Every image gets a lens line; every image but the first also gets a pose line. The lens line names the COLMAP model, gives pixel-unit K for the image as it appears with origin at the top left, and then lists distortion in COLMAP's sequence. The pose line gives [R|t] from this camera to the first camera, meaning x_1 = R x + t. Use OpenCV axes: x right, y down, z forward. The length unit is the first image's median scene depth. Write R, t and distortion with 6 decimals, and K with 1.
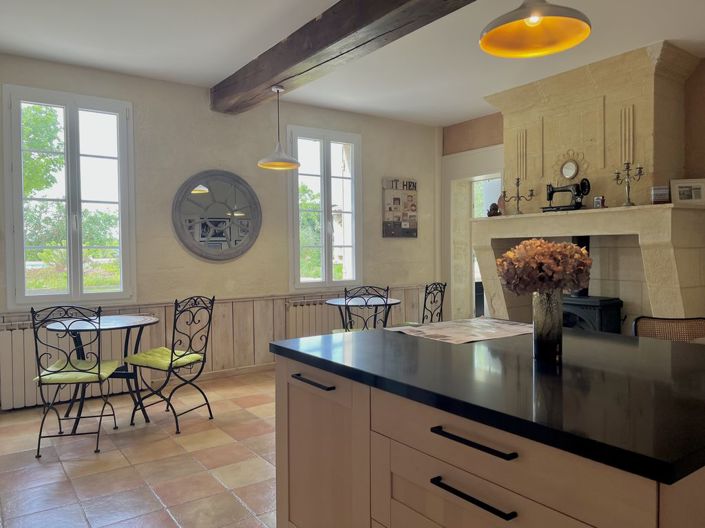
lens RADIAL K [[535.2, 0, 353.3], [0, 535.2, 256.7], [0, 0, 1]] dist [0.052920, -0.076720]
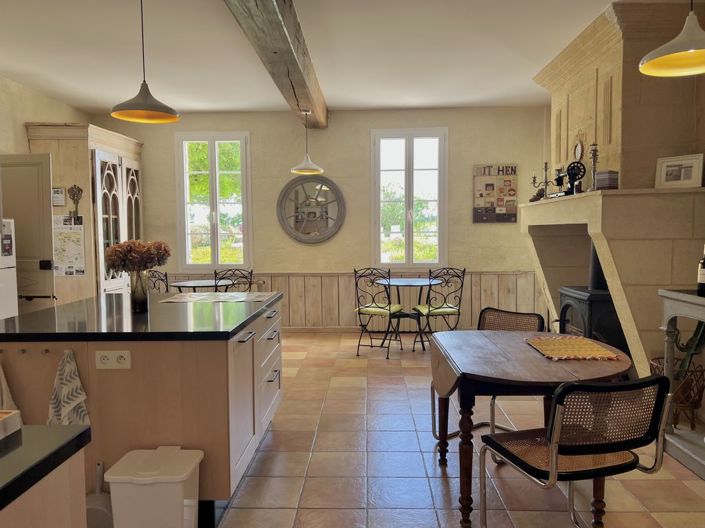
lens RADIAL K [[535.2, 0, 351.1], [0, 535.2, 268.7], [0, 0, 1]] dist [0.052920, -0.076720]
pose [[0.793843, 0.044130, -0.606519, 0.533552], [-0.003158, 0.997649, 0.068455, -0.018976], [0.608114, -0.052428, 0.792116, 0.019238]]
